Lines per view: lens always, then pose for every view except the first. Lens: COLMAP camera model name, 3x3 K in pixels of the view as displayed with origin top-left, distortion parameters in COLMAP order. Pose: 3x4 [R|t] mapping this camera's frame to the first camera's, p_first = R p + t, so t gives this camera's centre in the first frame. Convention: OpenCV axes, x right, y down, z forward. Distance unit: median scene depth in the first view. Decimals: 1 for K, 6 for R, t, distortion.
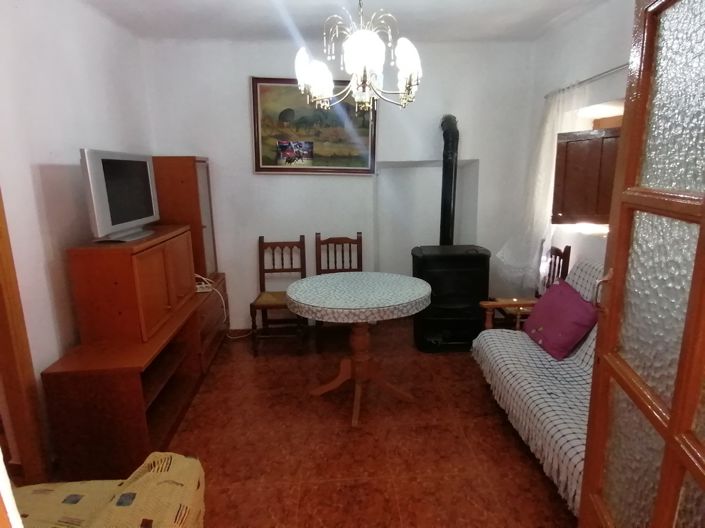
lens RADIAL K [[454.4, 0, 352.5], [0, 454.4, 264.0], [0, 0, 1]] dist [0.119302, -0.145932]
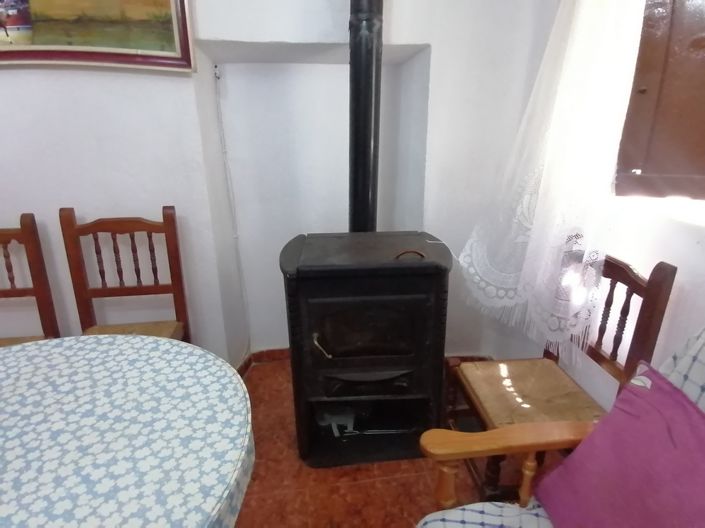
lens RADIAL K [[454.4, 0, 352.5], [0, 454.4, 264.0], [0, 0, 1]] dist [0.119302, -0.145932]
pose [[0.990945, -0.019283, 0.132876, 0.134678], [0.004022, 0.993453, 0.114171, -0.066214], [-0.134208, -0.112603, 0.984535, 0.535327]]
